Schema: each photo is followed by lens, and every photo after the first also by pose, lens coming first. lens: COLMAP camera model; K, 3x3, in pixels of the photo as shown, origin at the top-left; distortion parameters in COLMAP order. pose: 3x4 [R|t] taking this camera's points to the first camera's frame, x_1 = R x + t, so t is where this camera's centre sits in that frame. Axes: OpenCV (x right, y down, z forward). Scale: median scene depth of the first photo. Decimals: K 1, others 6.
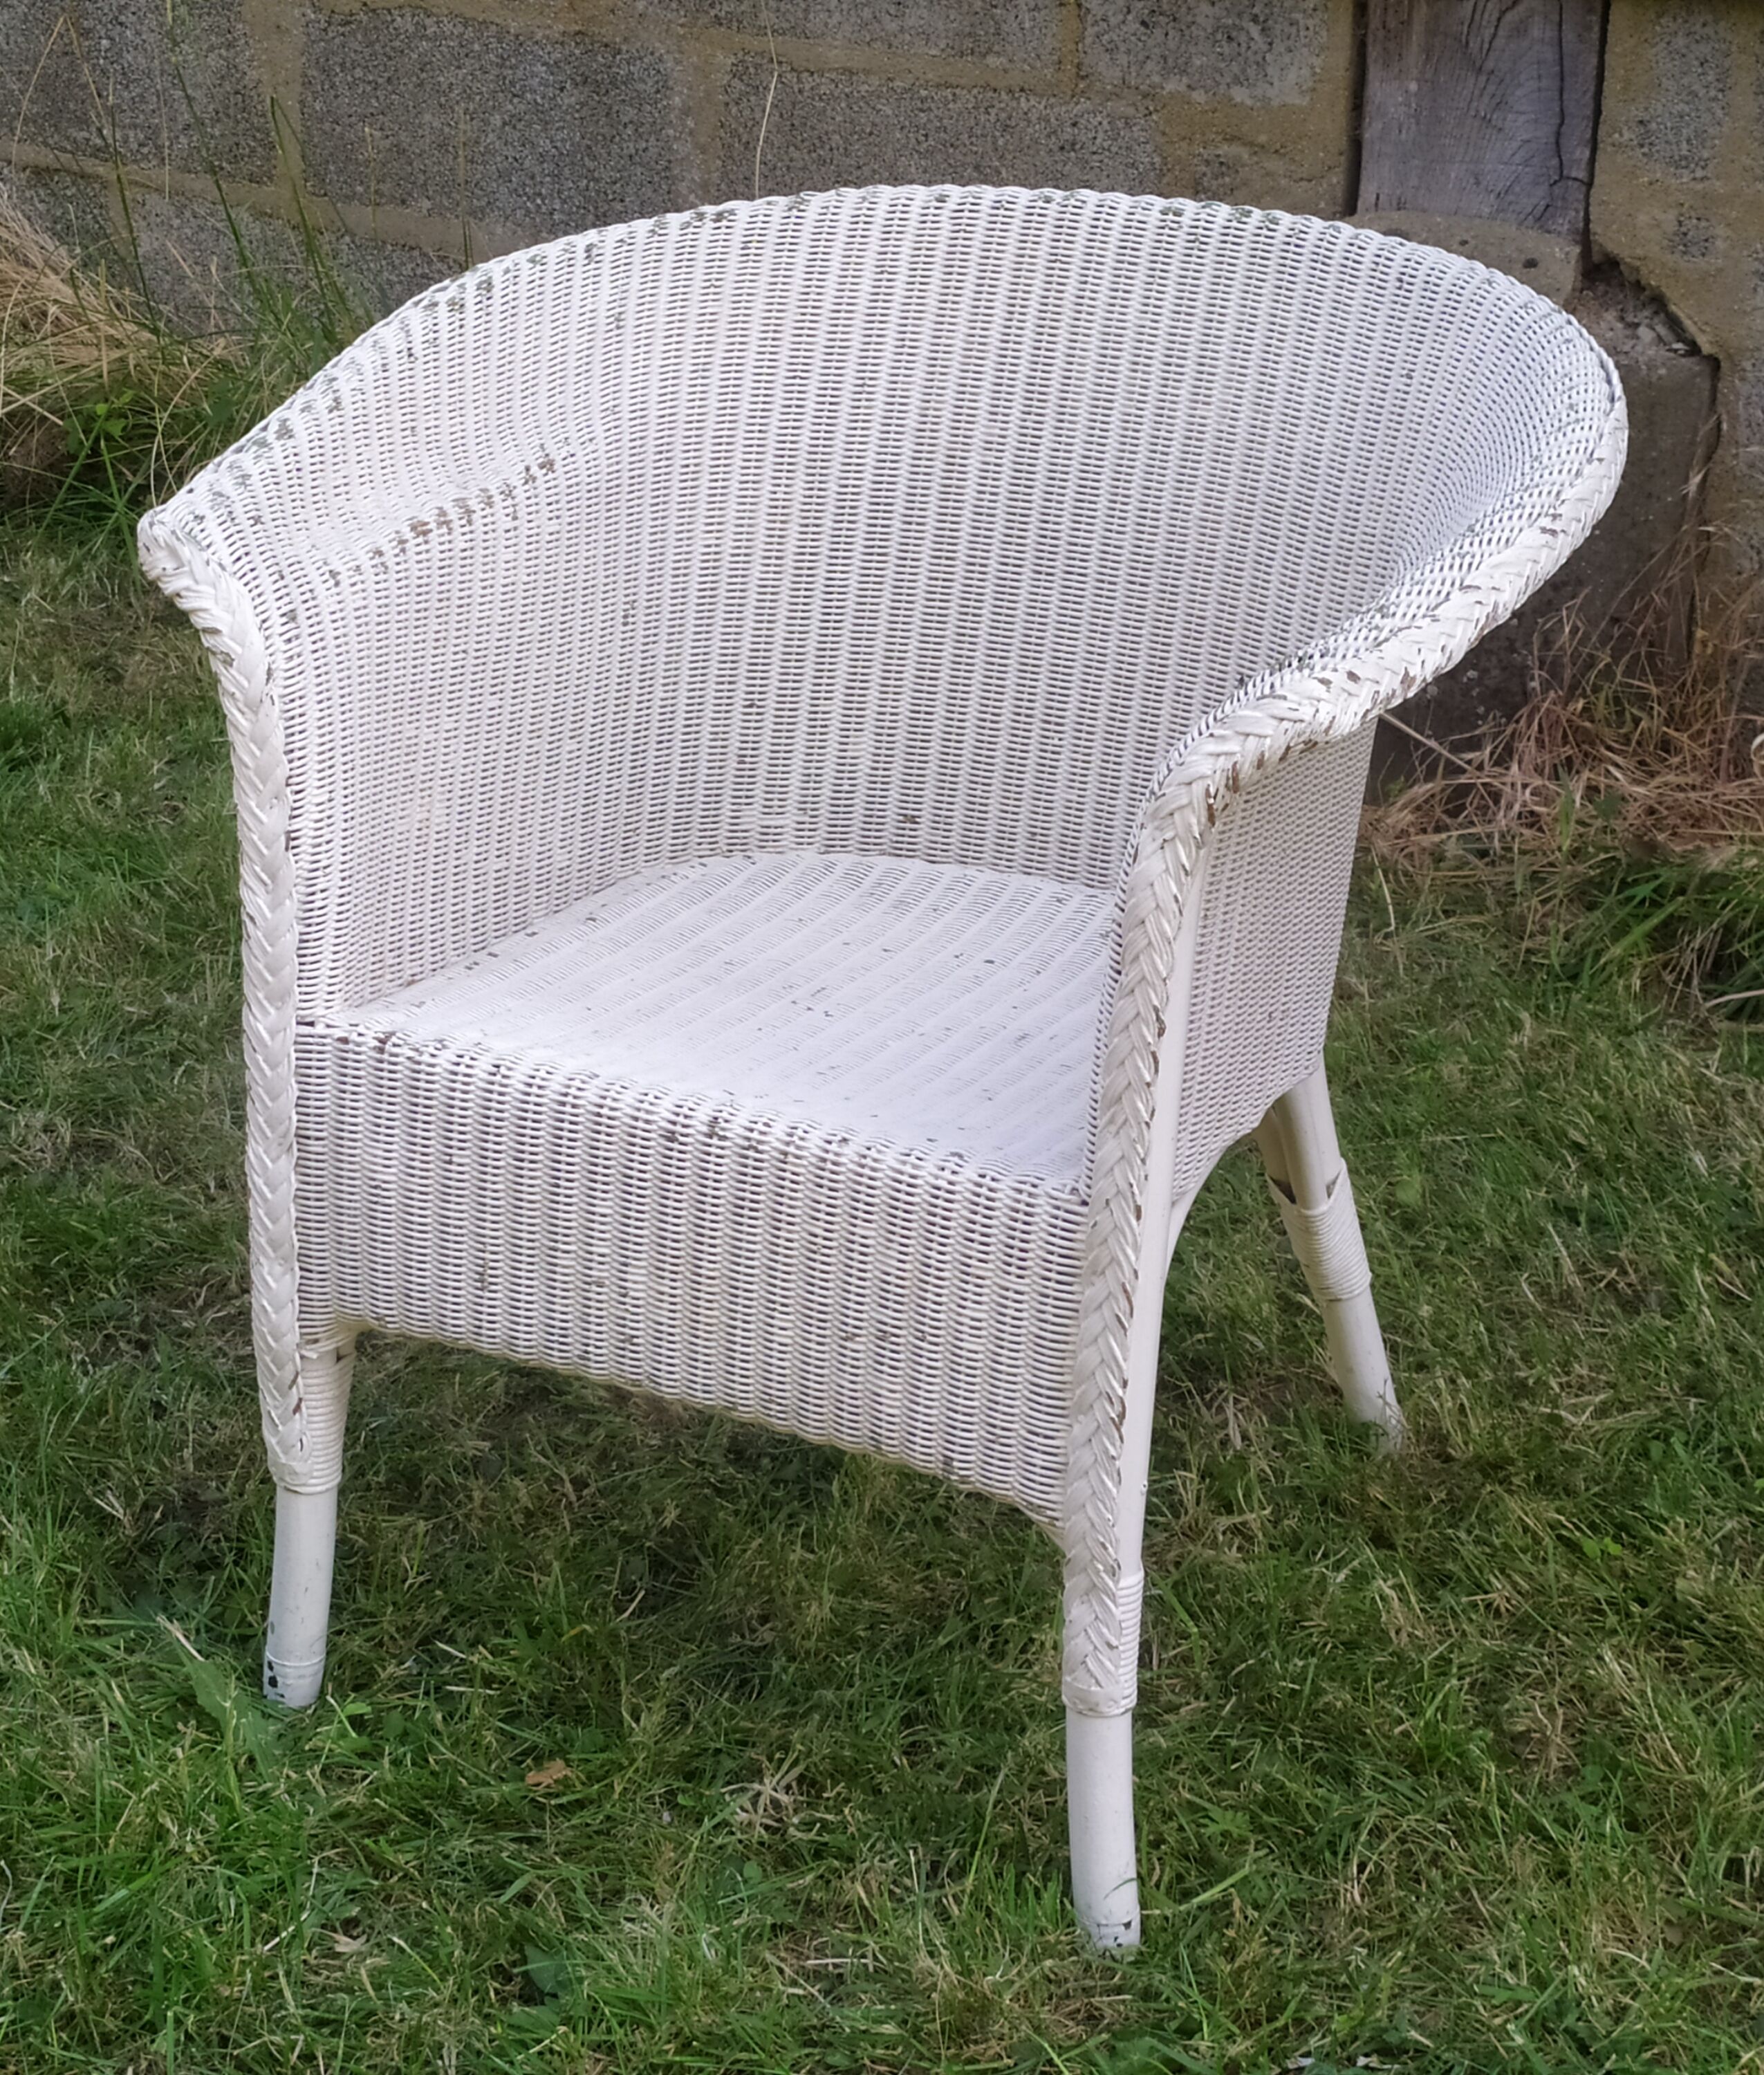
lens RADIAL K [[3862.6, 0, 884.5], [0, 3862.6, 1060.0], [0, 0, 1]] dist [0.007161, 0.323548]
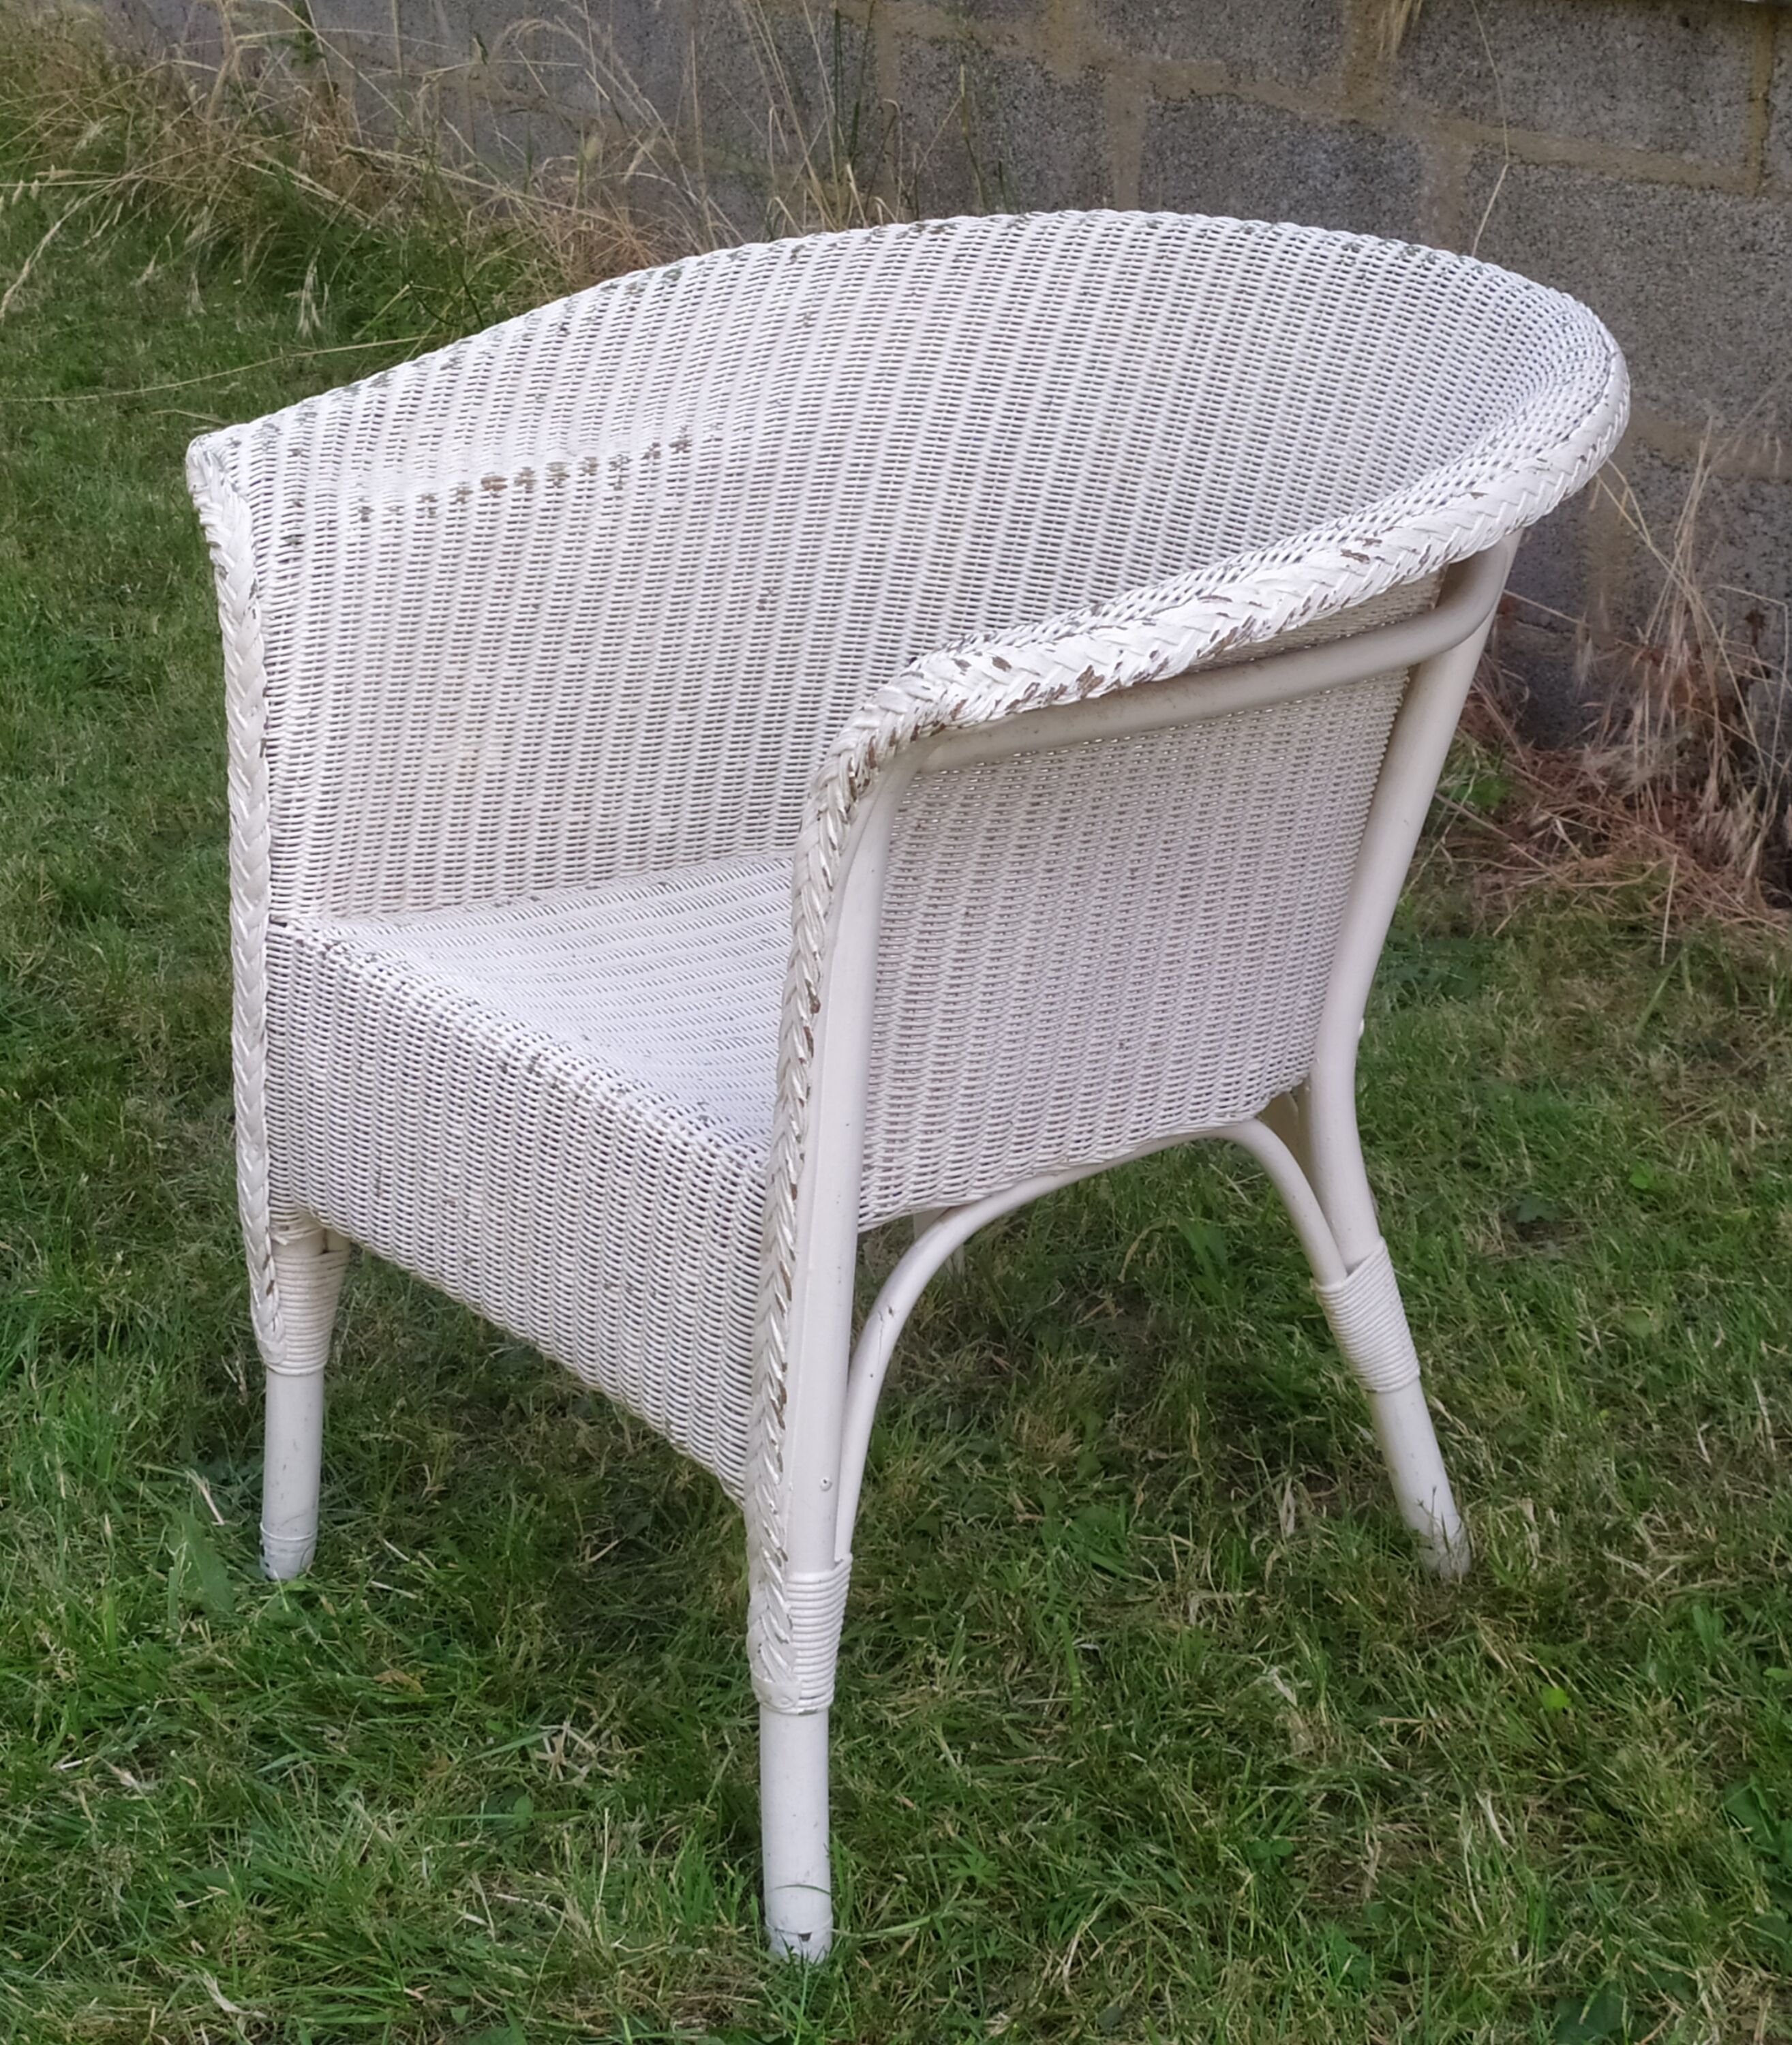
lens RADIAL K [[3746.6, 0, 896.0], [0, 3746.6, 1022.5], [0, 0, 1]] dist [0.007612, 0.244681]
pose [[0.906367, 0.138676, -0.399084, 0.422259], [-0.158925, 0.987128, -0.017924, 0.009001], [0.391461, 0.079670, 0.916739, 0.120638]]
